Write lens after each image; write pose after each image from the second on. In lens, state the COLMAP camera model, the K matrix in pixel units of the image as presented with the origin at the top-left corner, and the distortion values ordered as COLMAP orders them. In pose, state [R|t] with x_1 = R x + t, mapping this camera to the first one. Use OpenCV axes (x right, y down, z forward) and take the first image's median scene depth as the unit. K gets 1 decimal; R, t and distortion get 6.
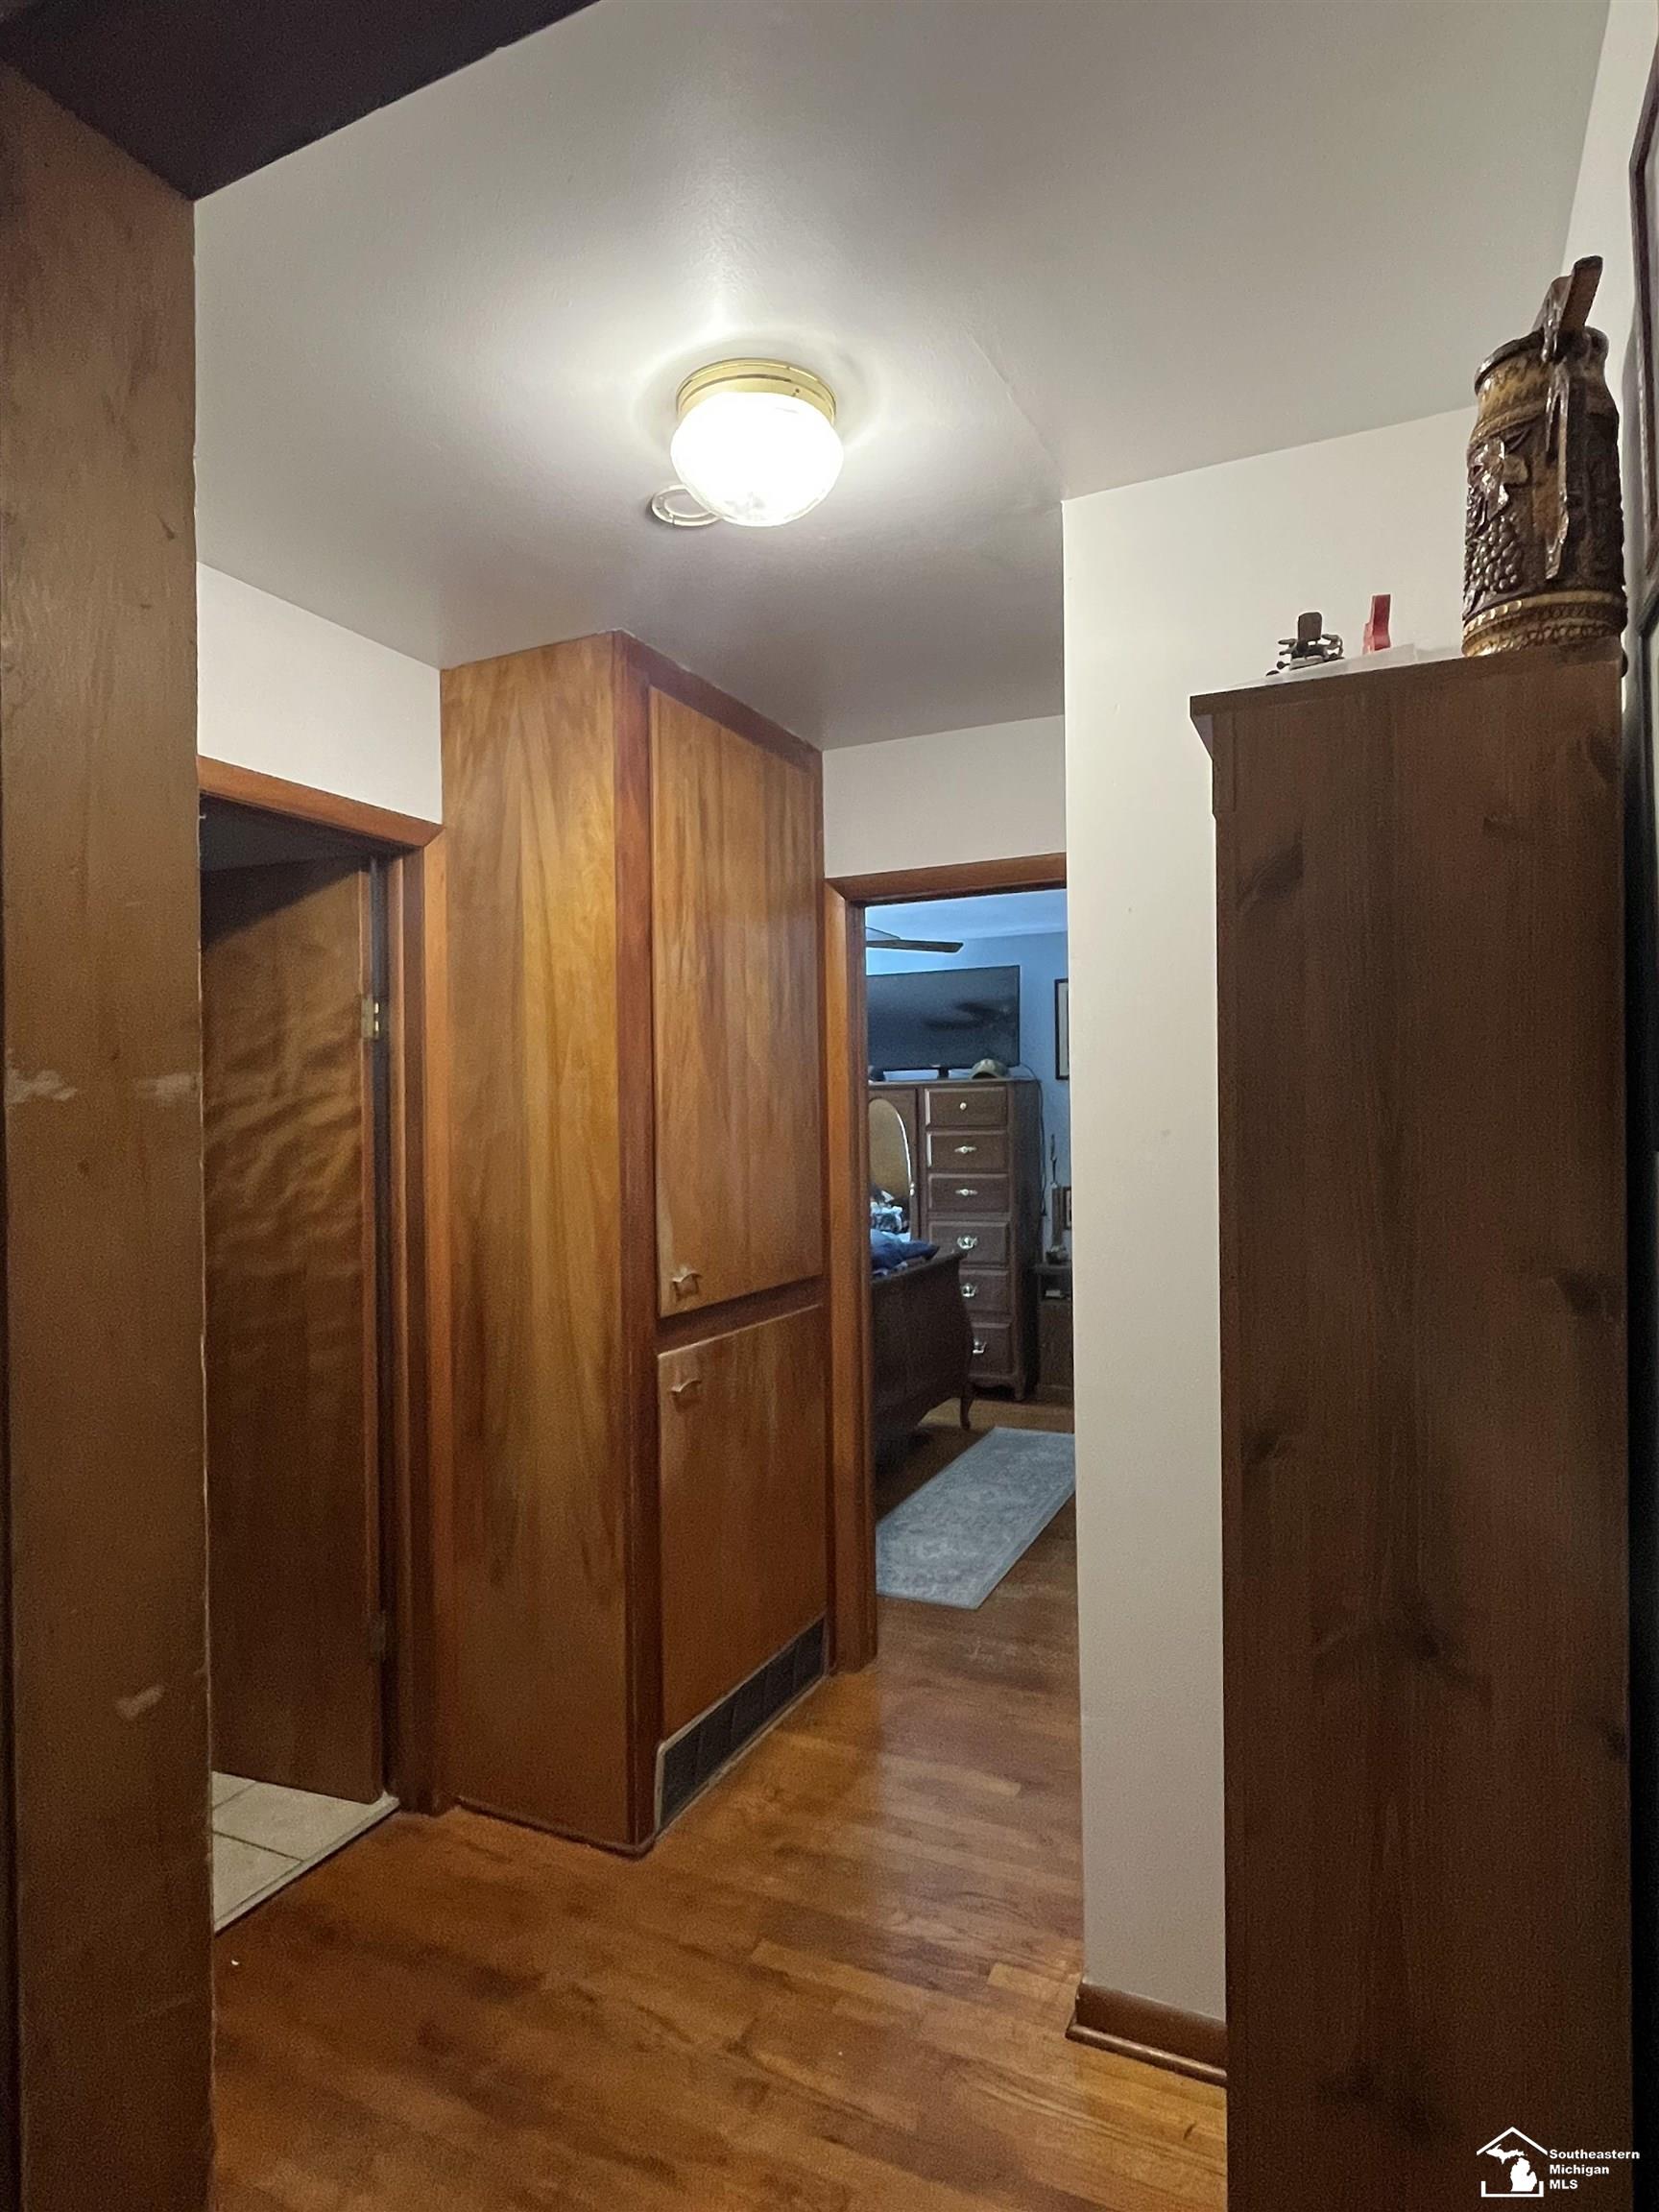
lens RADIAL K [[1219.7, 0, 829.5], [0, 1219.7, 1106.0], [0, 0, 1]] dist [-0.002362, -0.000076]
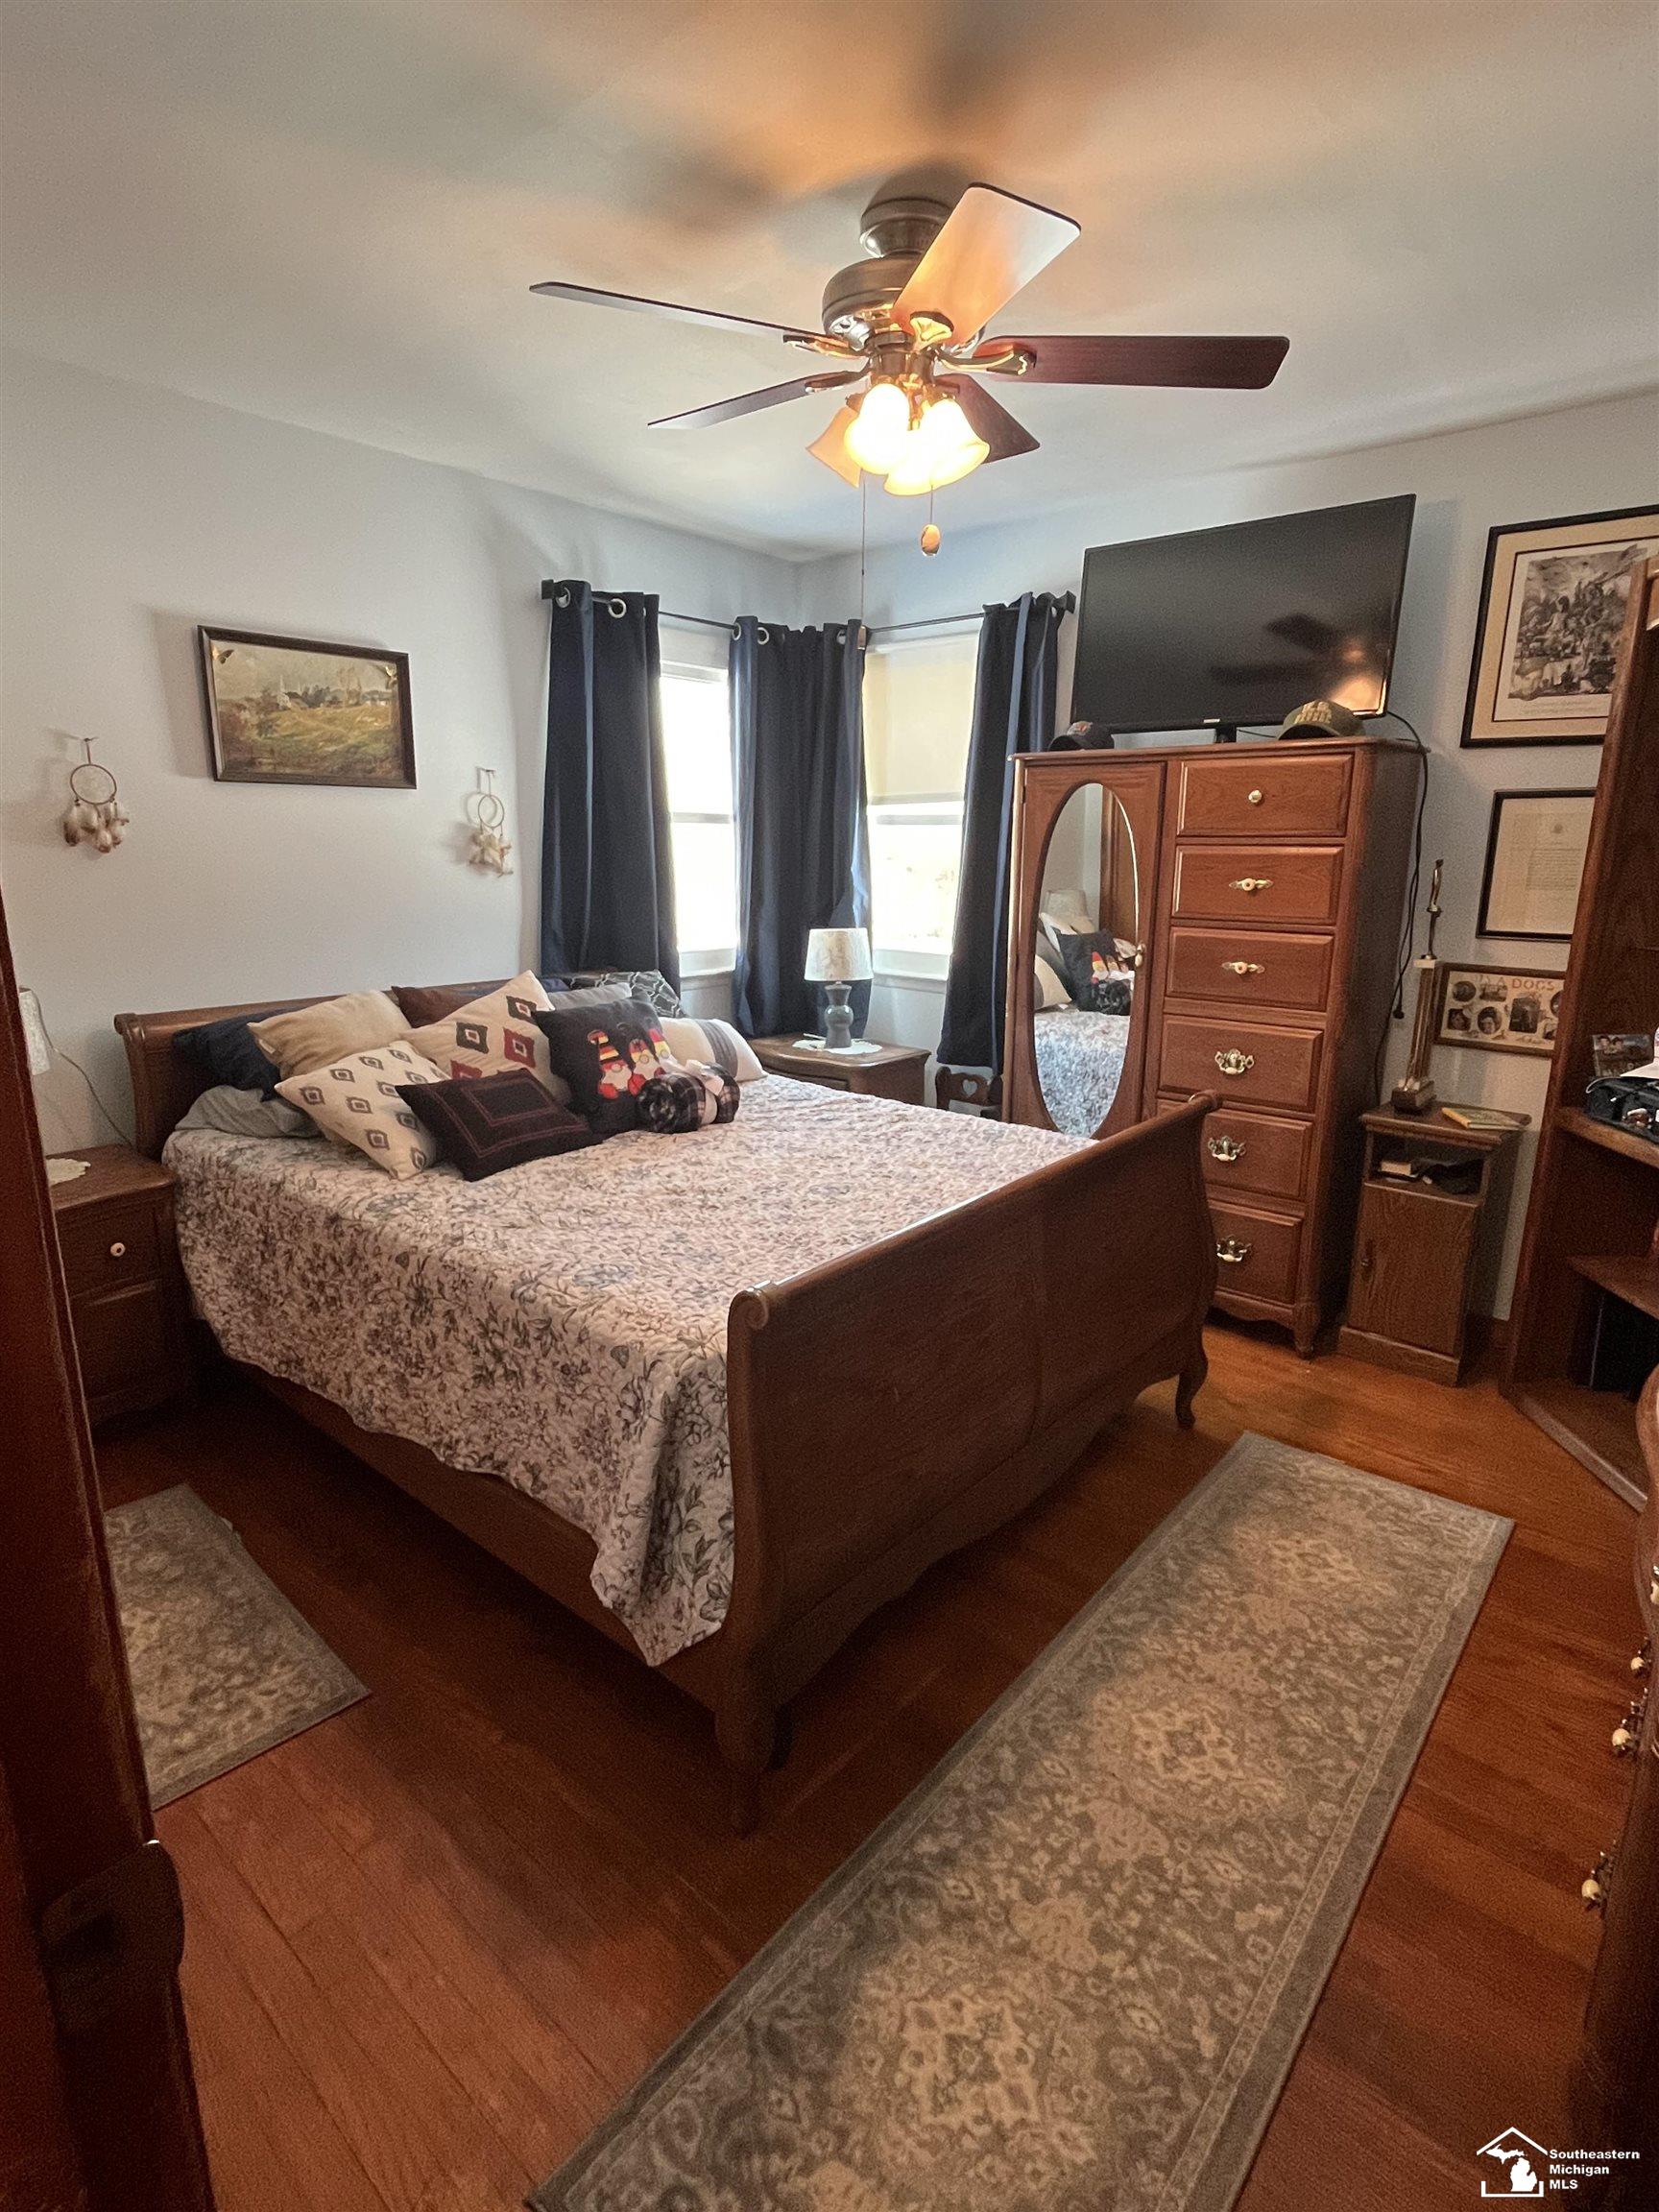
lens RADIAL K [[1134.2, 0, 829.5], [0, 1134.2, 1106.0], [0, 0, 1]] dist [-0.001054, -0.000177]
pose [[0.964935, 0.083392, -0.248891, 0.067110], [-0.019739, 0.968561, 0.247993, 0.011335], [0.261747, -0.234385, 0.936244, 0.483813]]
